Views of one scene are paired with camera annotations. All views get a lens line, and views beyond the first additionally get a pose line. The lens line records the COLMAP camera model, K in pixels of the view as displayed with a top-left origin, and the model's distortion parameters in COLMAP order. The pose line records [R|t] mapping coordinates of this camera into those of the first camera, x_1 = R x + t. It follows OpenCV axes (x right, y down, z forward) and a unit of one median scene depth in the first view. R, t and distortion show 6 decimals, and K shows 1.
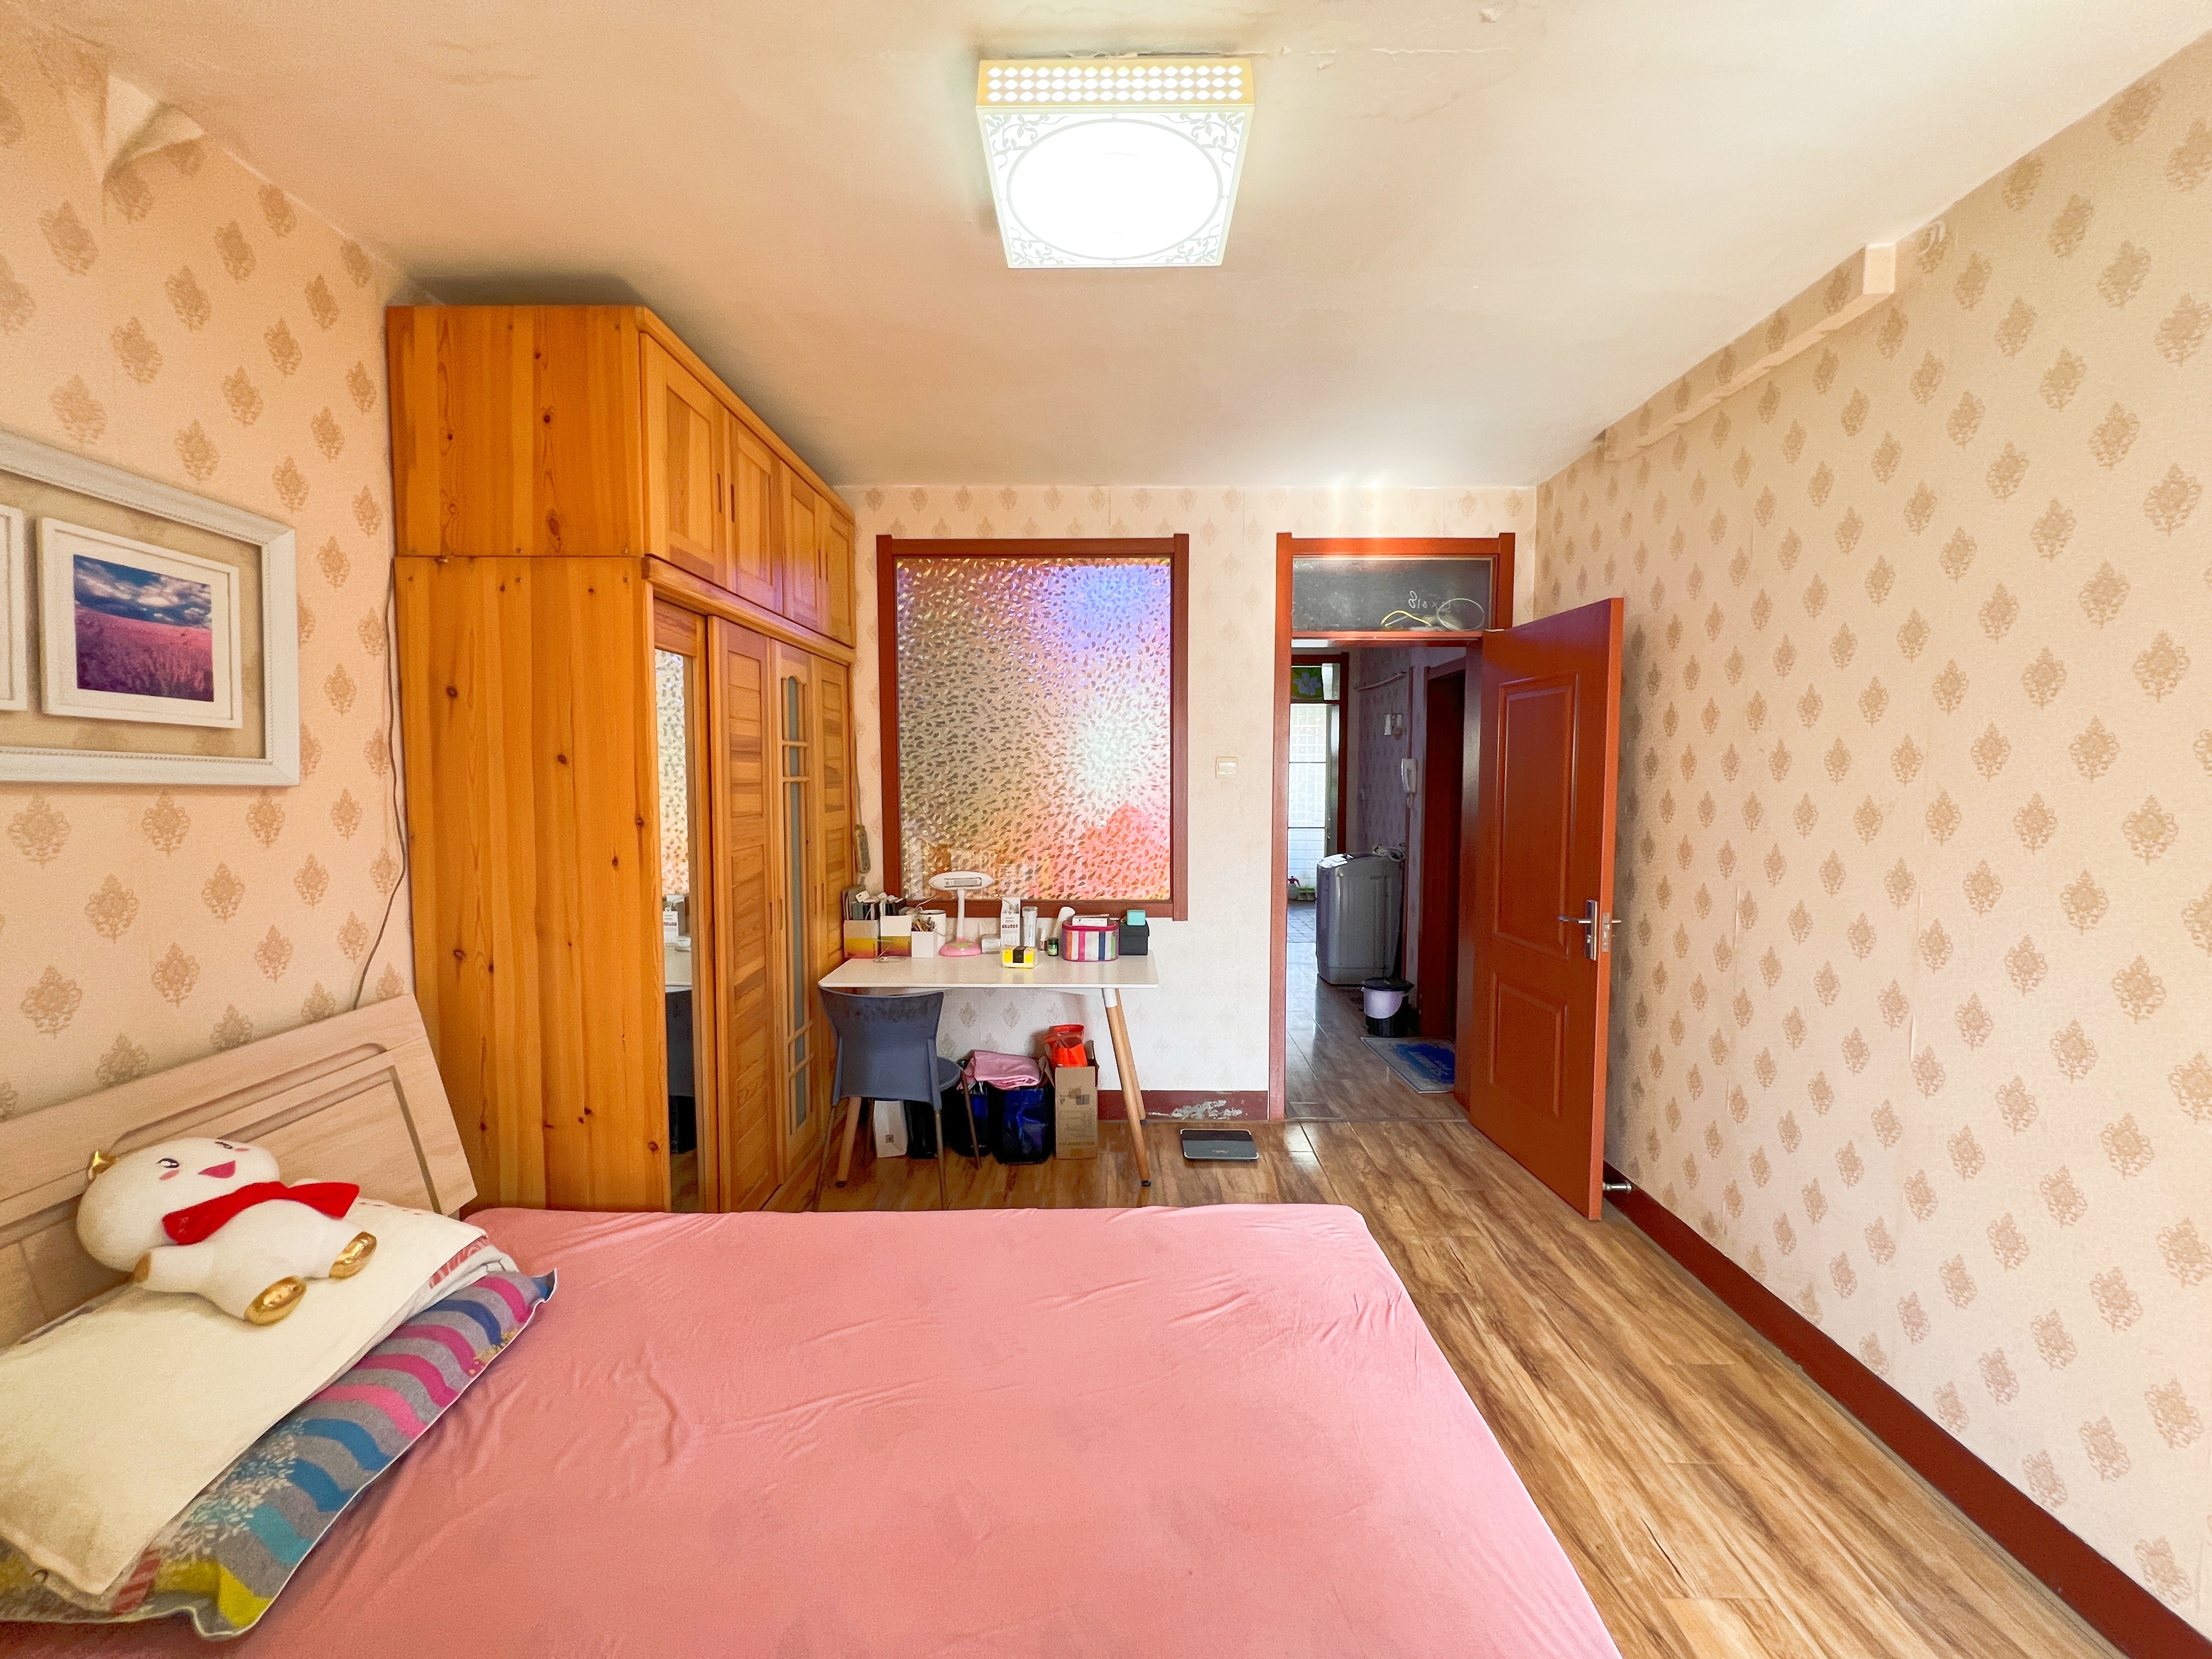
lens RADIAL K [[886.6, 0, 1108.8], [0, 886.6, 820.1], [0, 0, 1]] dist [0.000763, 0.000245]
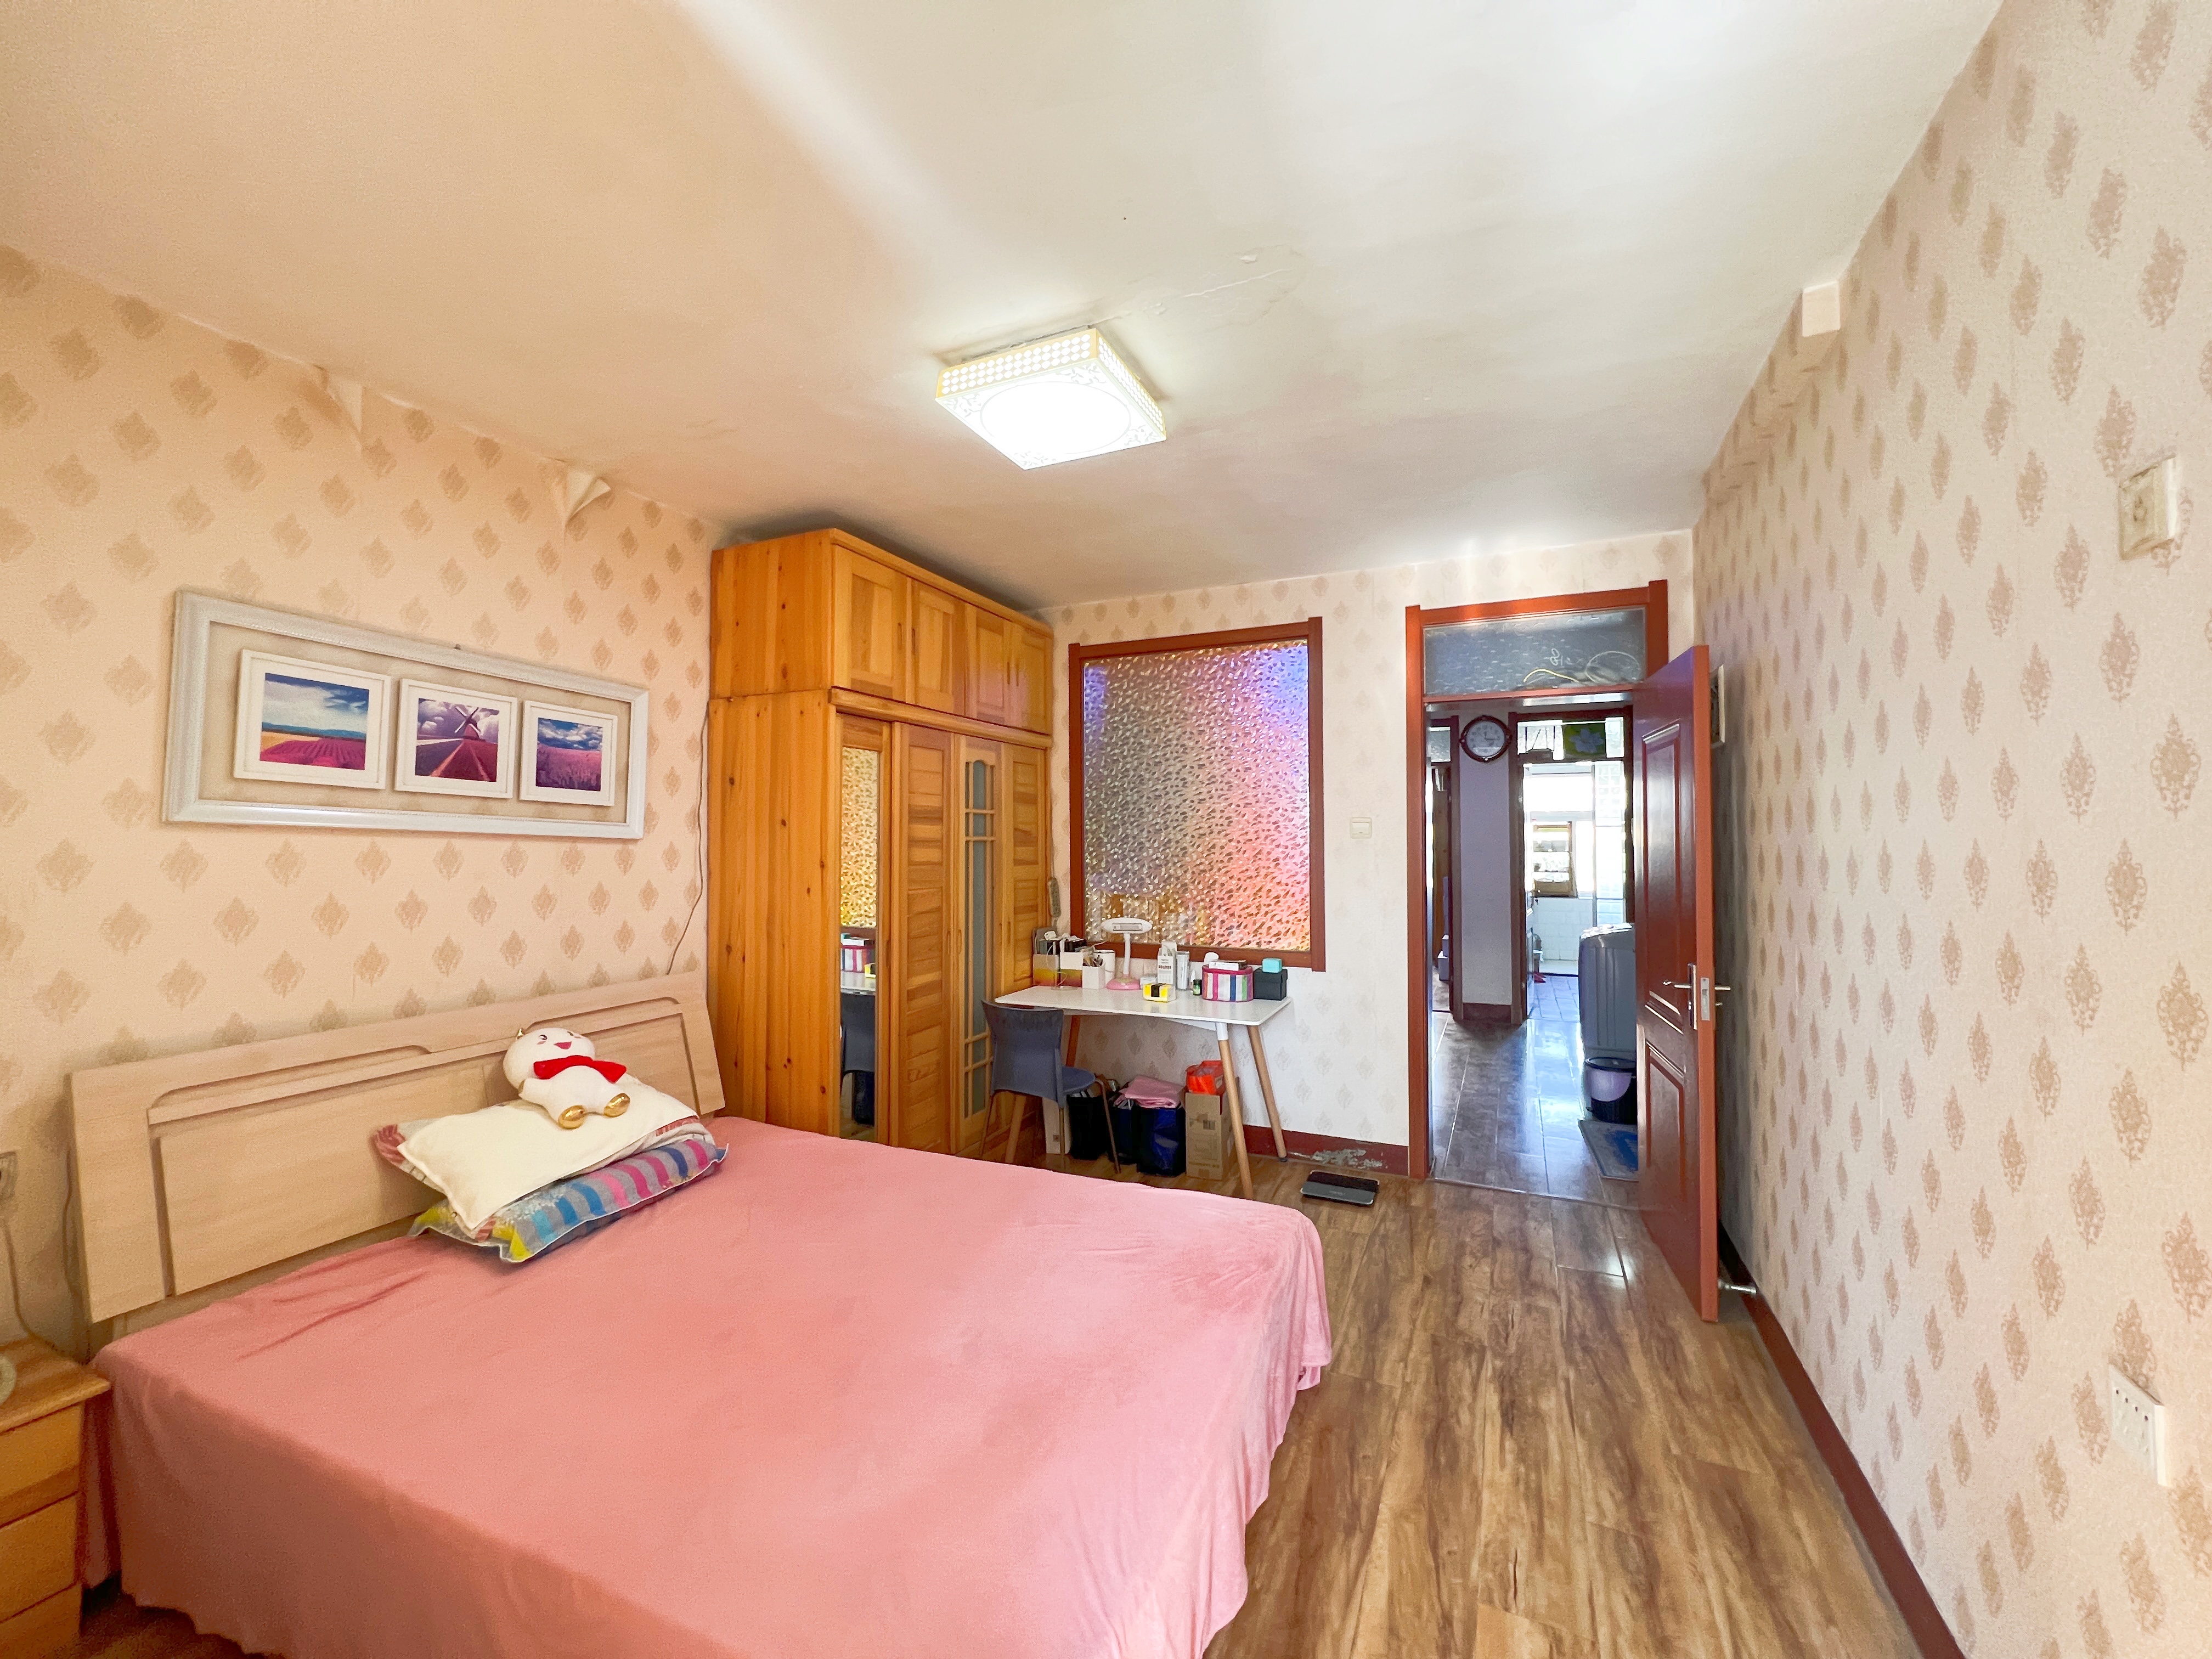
lens RADIAL K [[886.6, 0, 1107.0], [0, 886.6, 820.8], [0, 0, 1]] dist [0.000763, 0.000245]
pose [[0.913085, -0.011482, -0.407608, 0.508604], [-0.020274, 0.997089, -0.073503, 0.028842], [0.407265, 0.075378, 0.910194, -0.161230]]
